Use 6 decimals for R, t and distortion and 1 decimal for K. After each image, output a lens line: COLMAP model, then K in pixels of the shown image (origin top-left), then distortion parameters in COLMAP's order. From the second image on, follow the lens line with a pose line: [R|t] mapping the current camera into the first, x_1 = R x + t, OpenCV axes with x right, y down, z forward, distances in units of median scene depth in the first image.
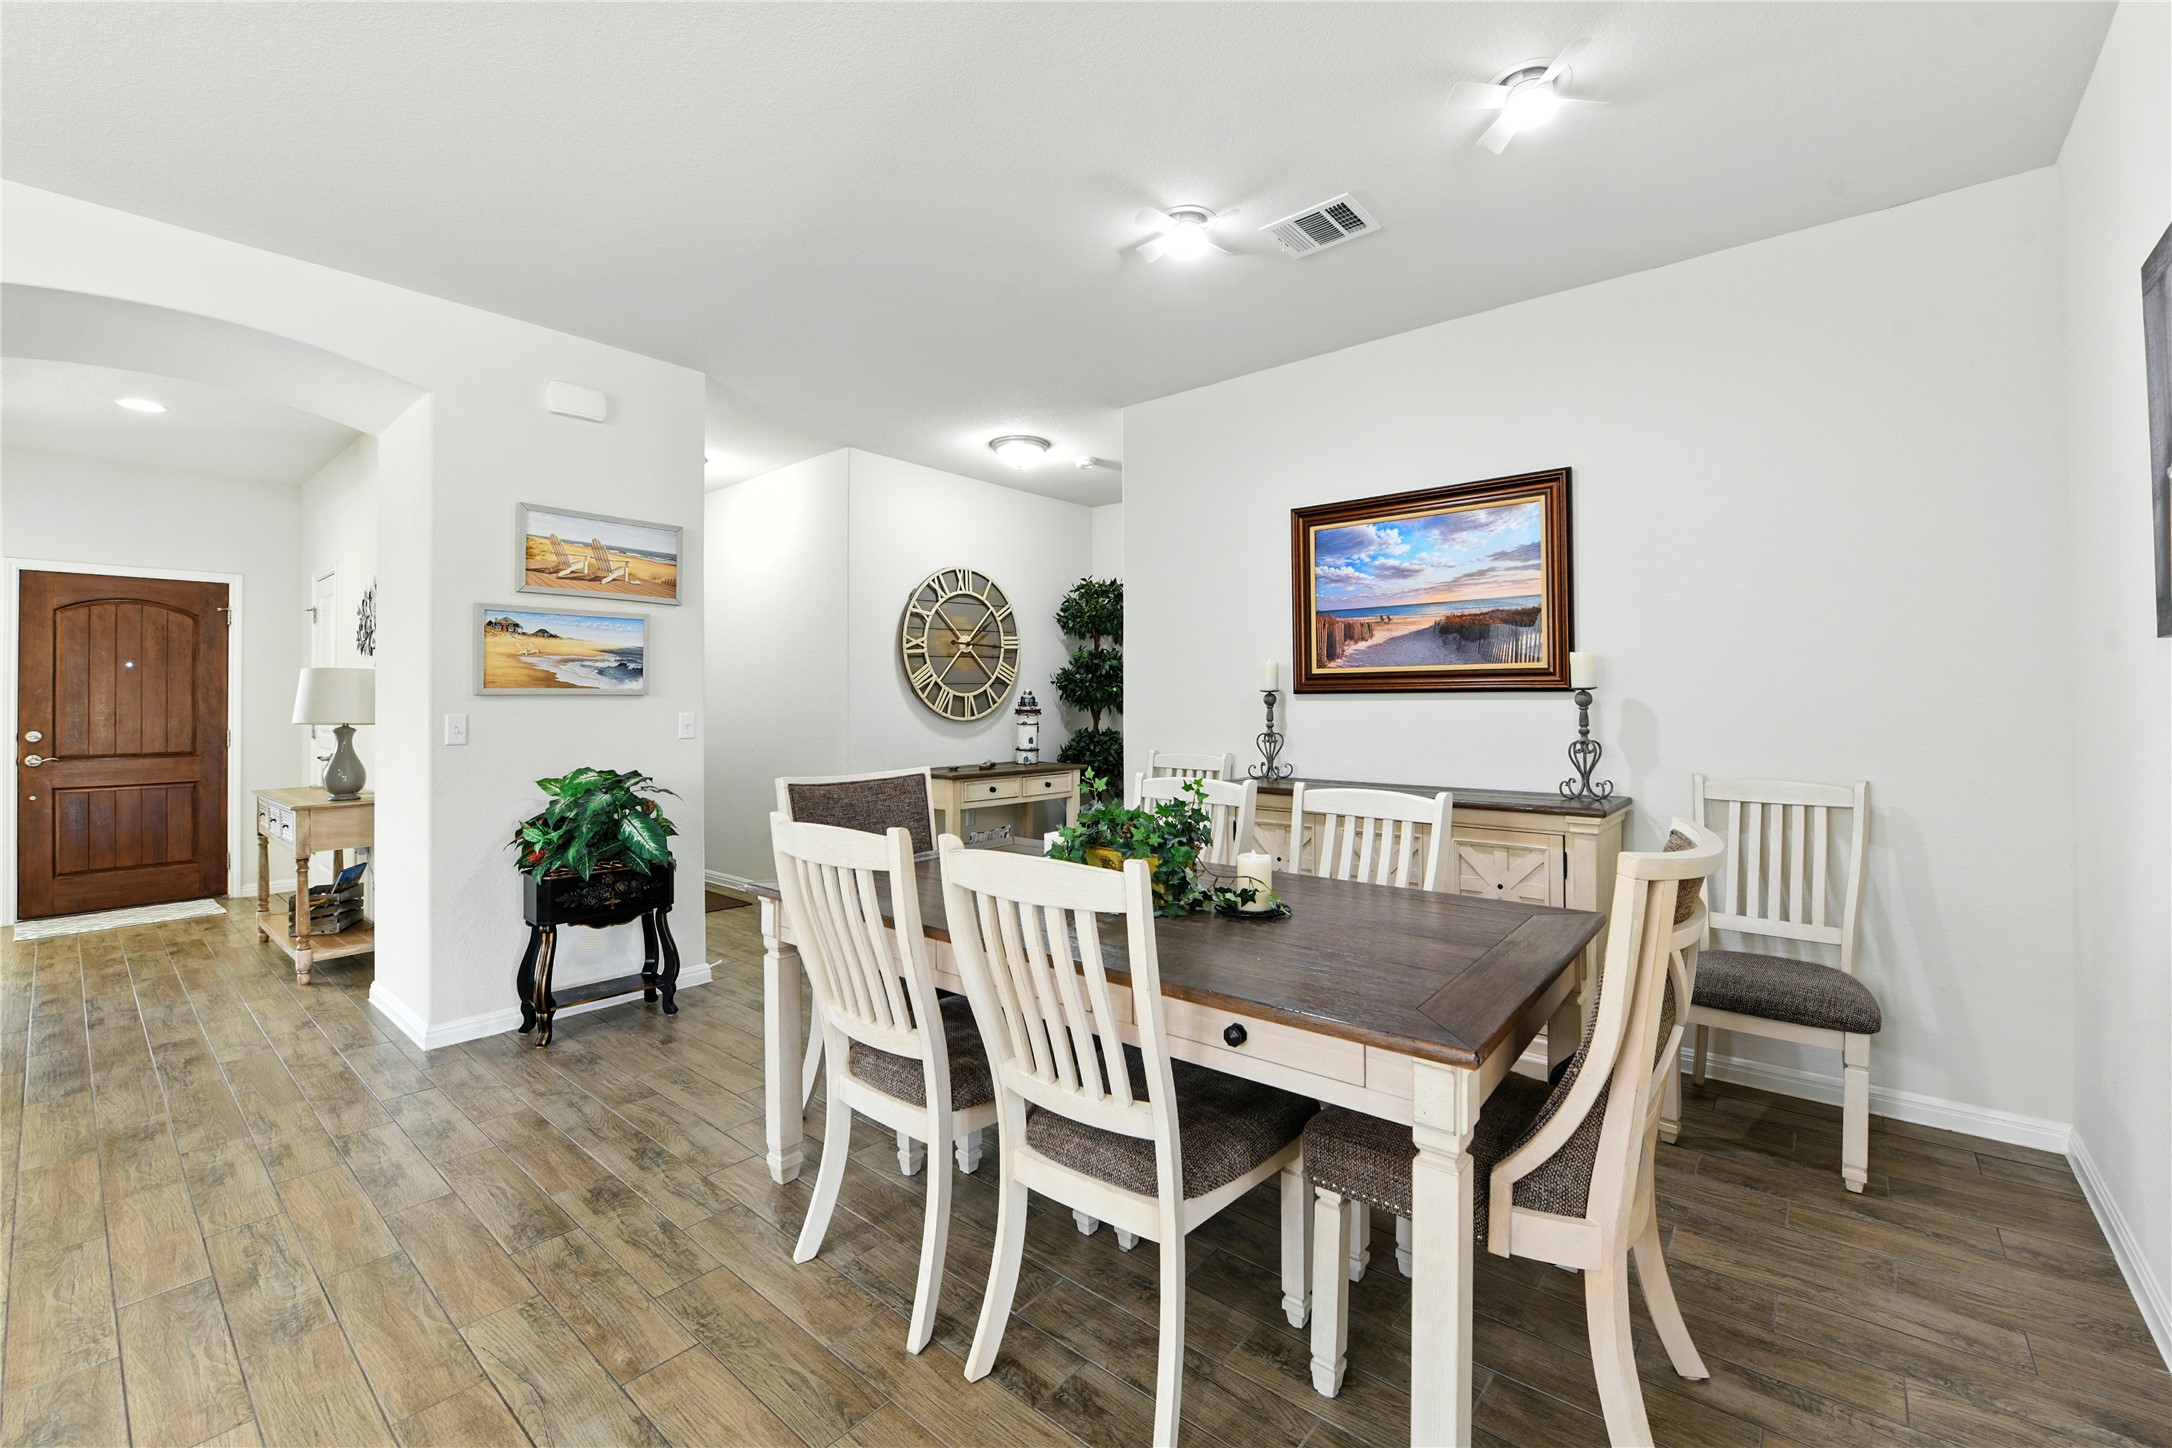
lens RADIAL K [[872.6, 0, 1084.5], [0, 872.6, 691.1], [0, 0, 1]] dist [-0.015284, -0.001430]
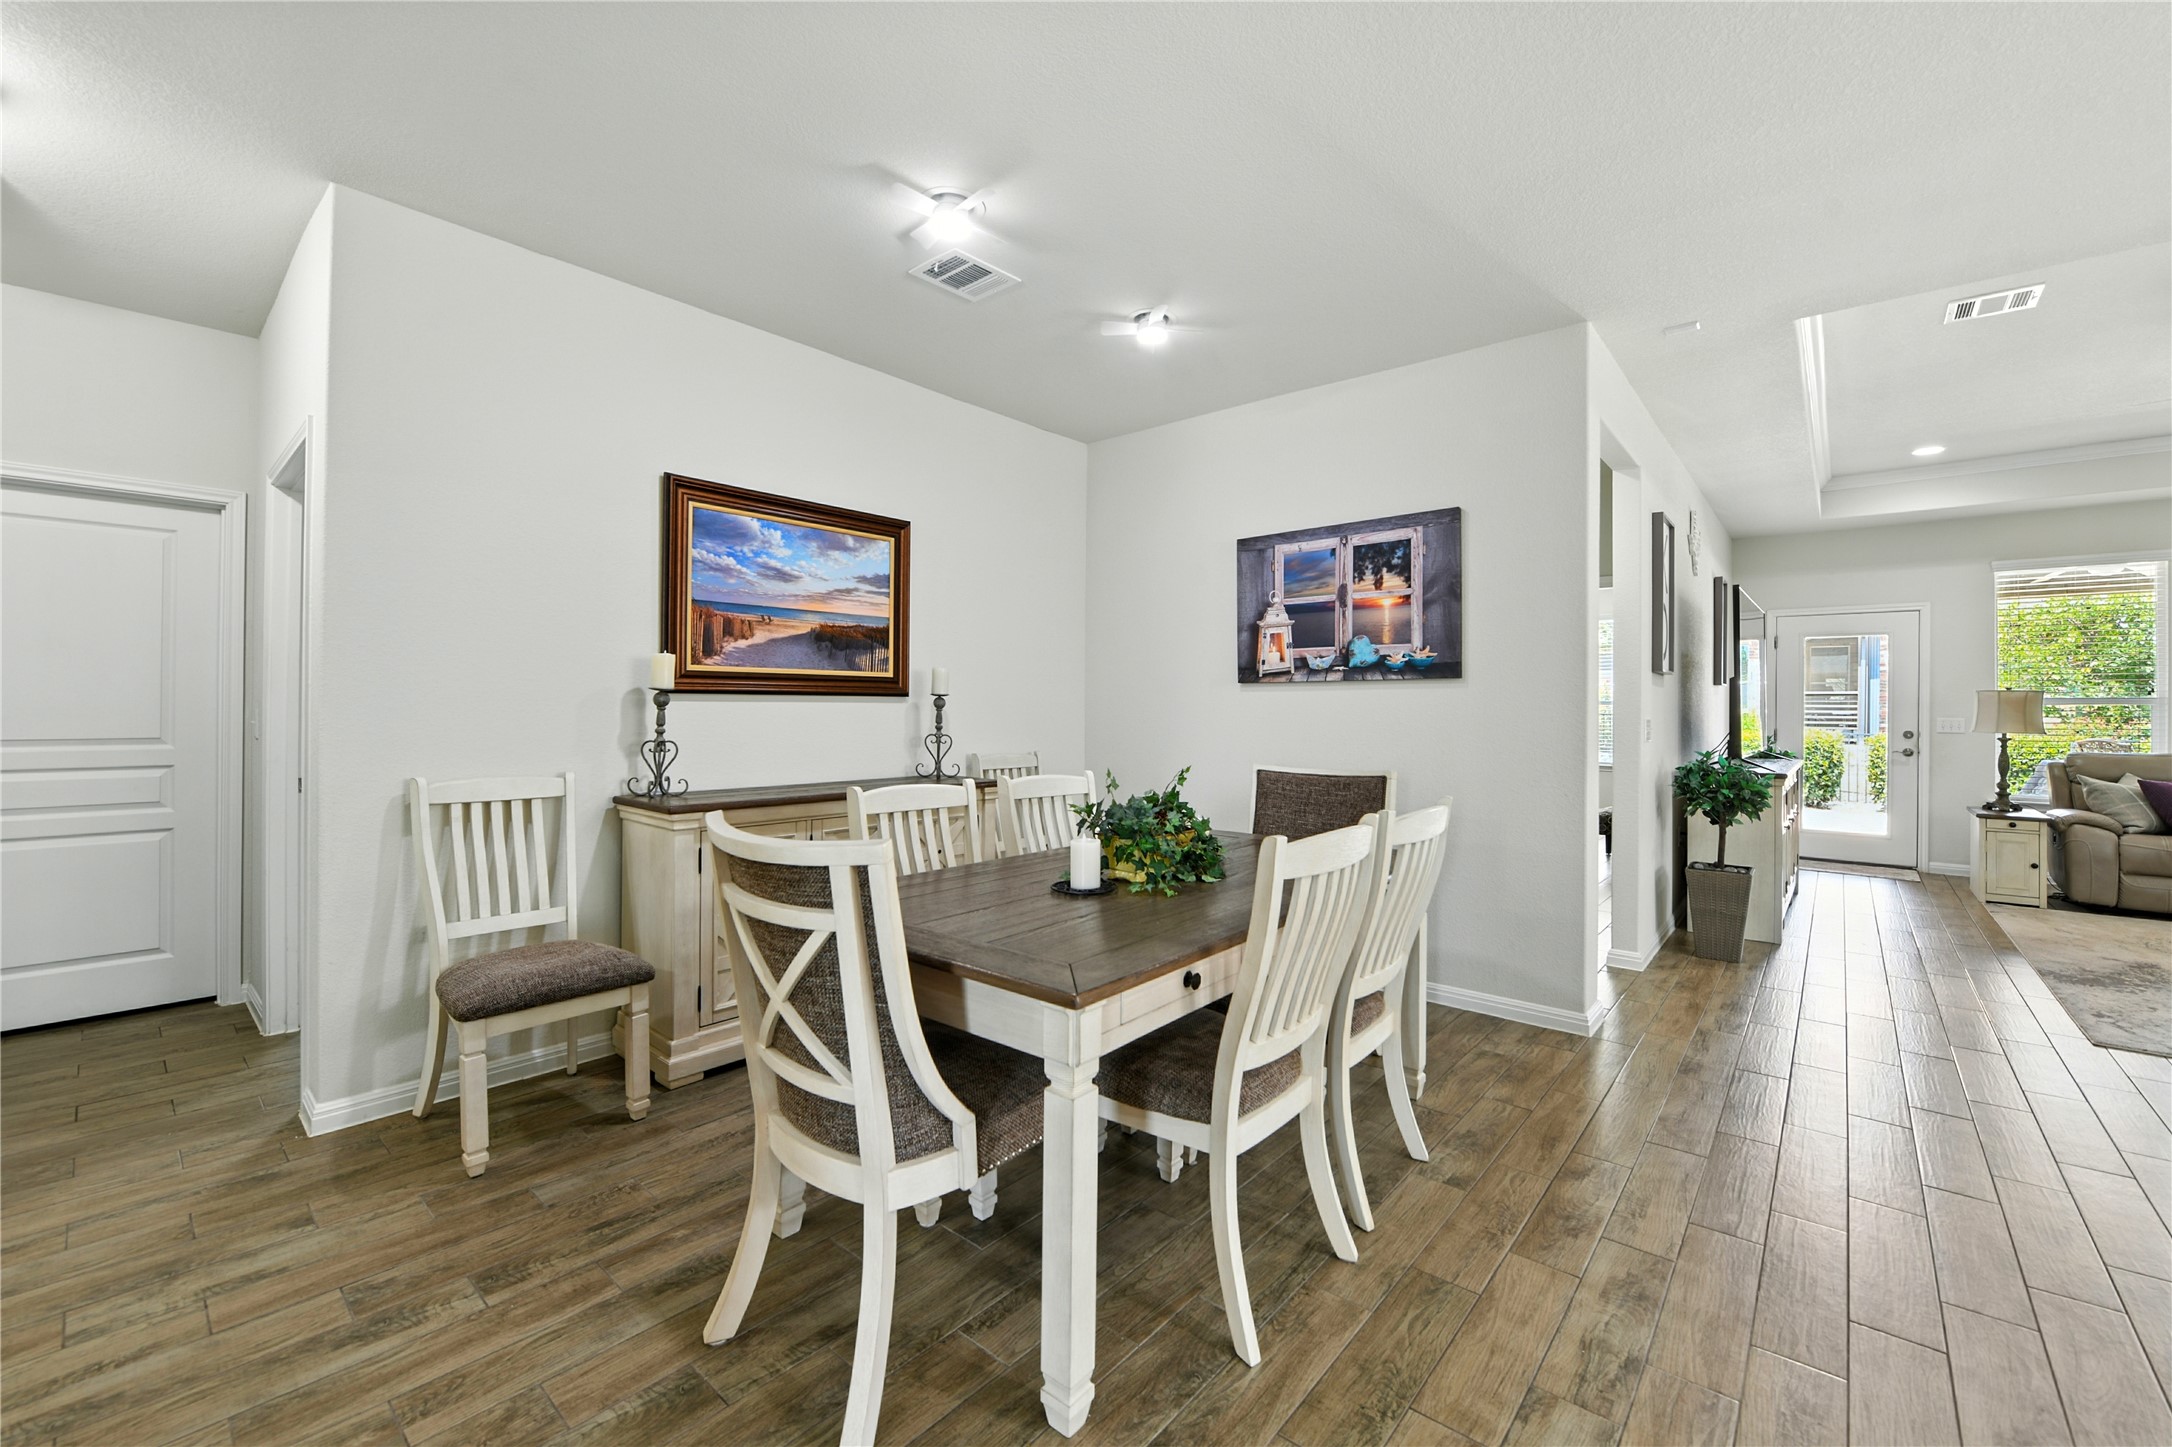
lens RADIAL K [[872.6, 0, 1093.3], [0, 872.6, 704.0], [0, 0, 1]] dist [-0.015284, -0.001430]
pose [[0.016926, 0.005979, 0.999839, -0.595461], [-0.019634, 0.999791, -0.005646, 0.010228], [-0.999664, -0.019535, 0.017039, 0.581112]]
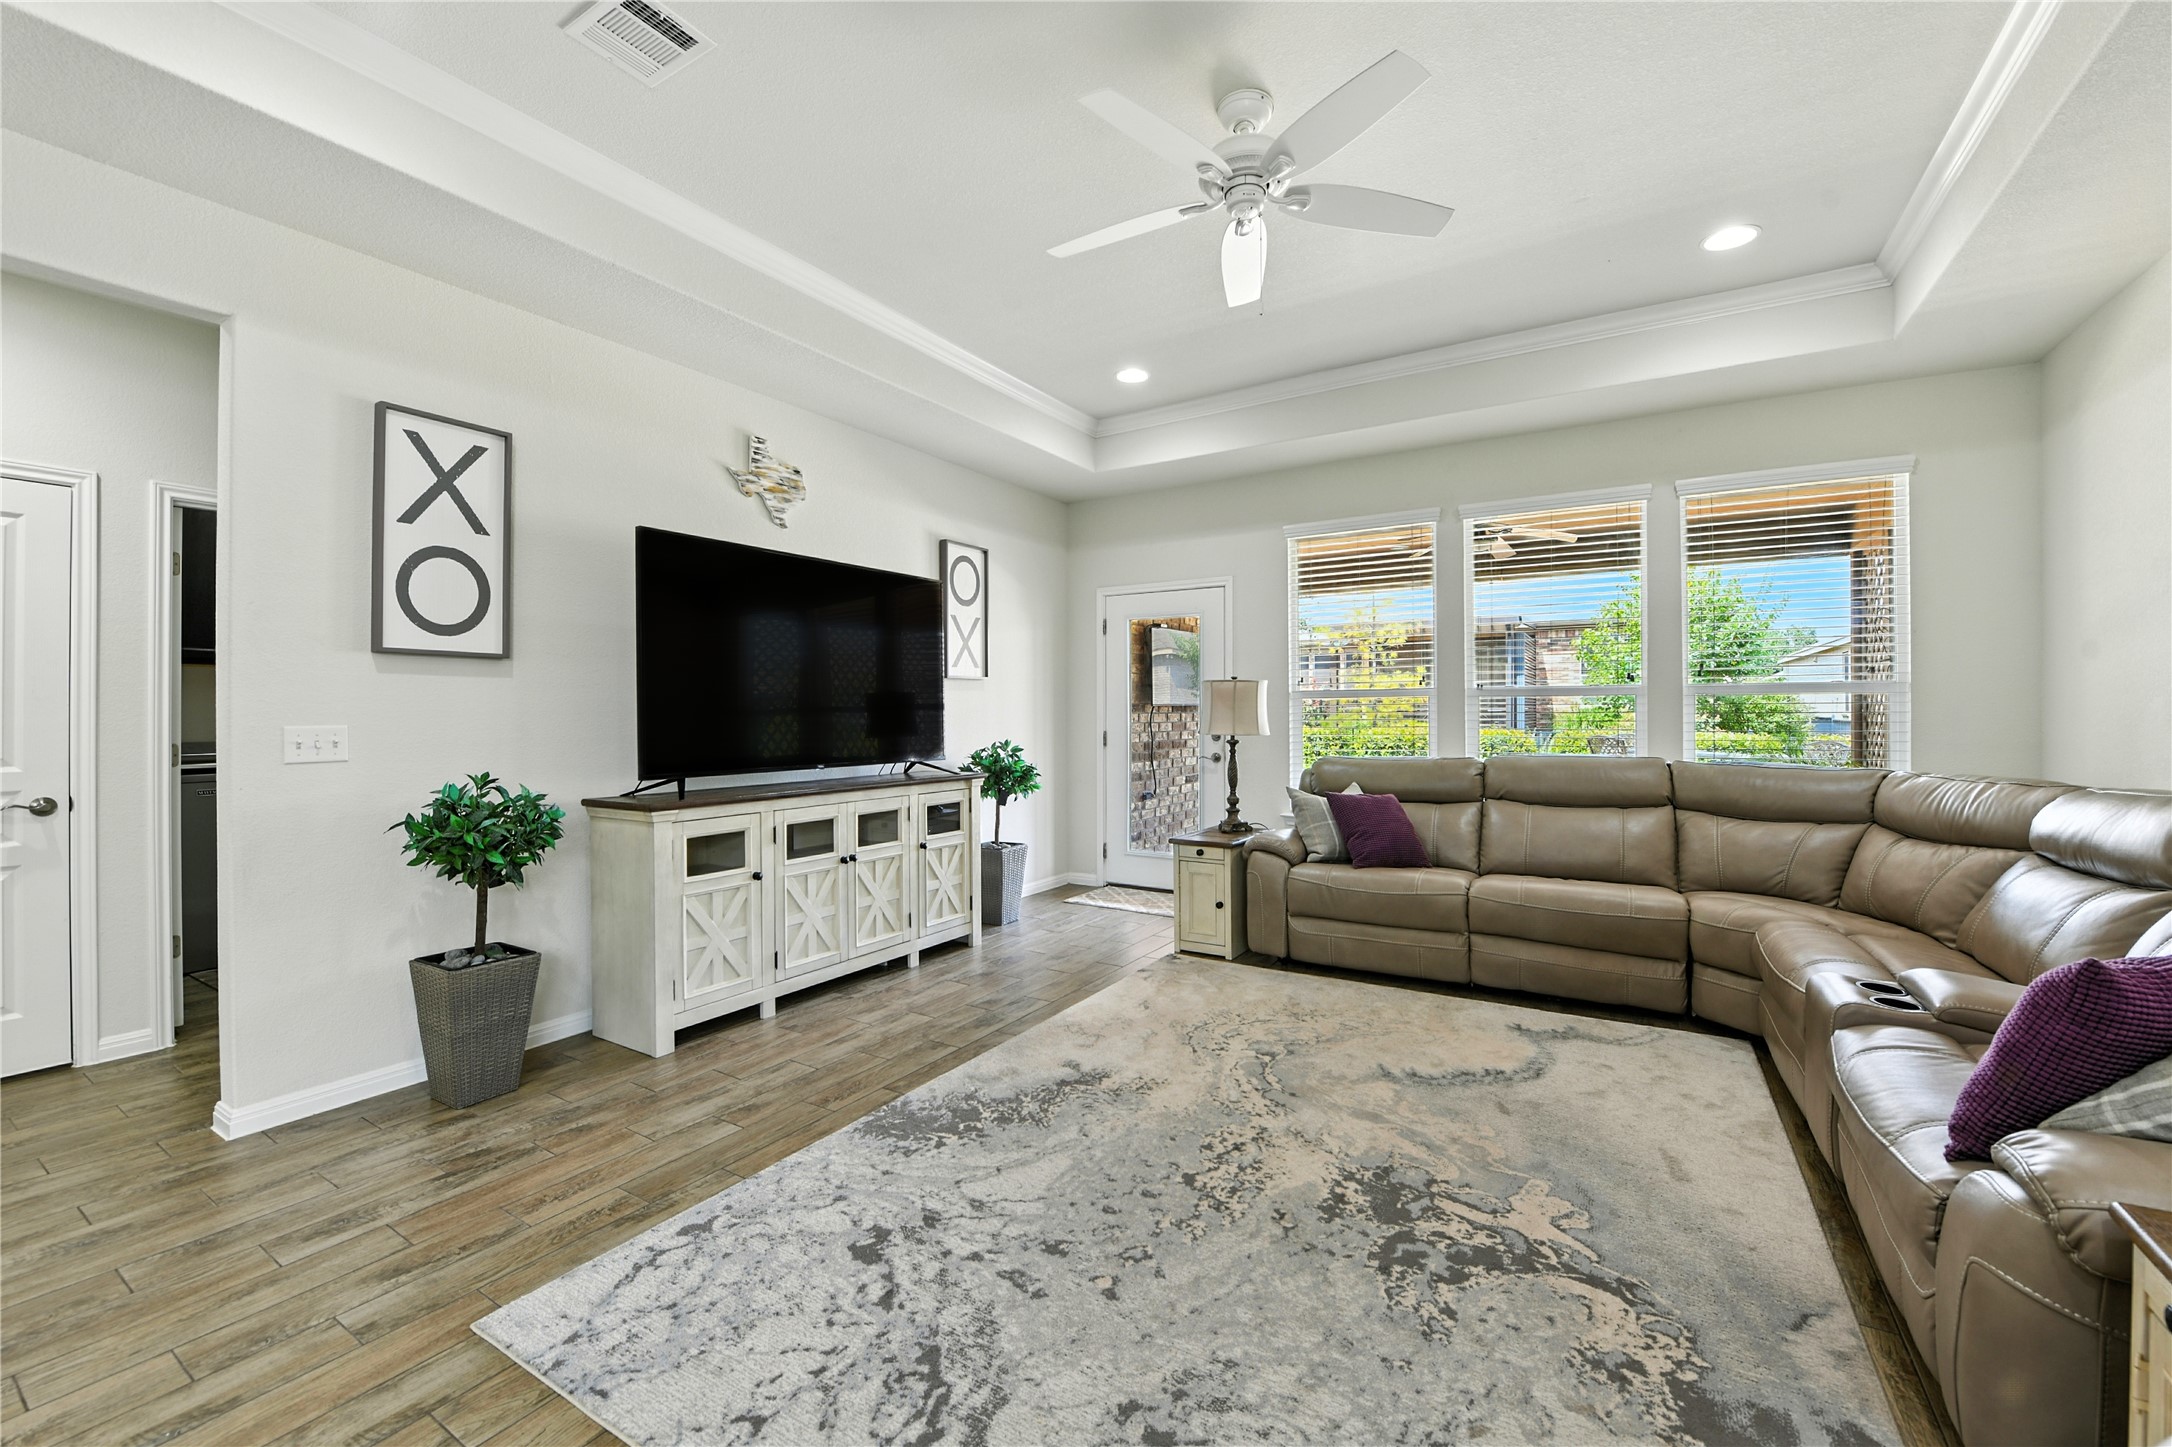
lens RADIAL K [[872.6, 0, 1091.2], [0, 872.6, 705.5], [0, 0, 1]] dist [-0.015284, -0.001430]
pose [[-0.142841, 0.010465, 0.989690, -0.239009], [-0.007095, 0.999908, -0.011597, -0.002621], [-0.989720, -0.008678, -0.142754, -0.640609]]
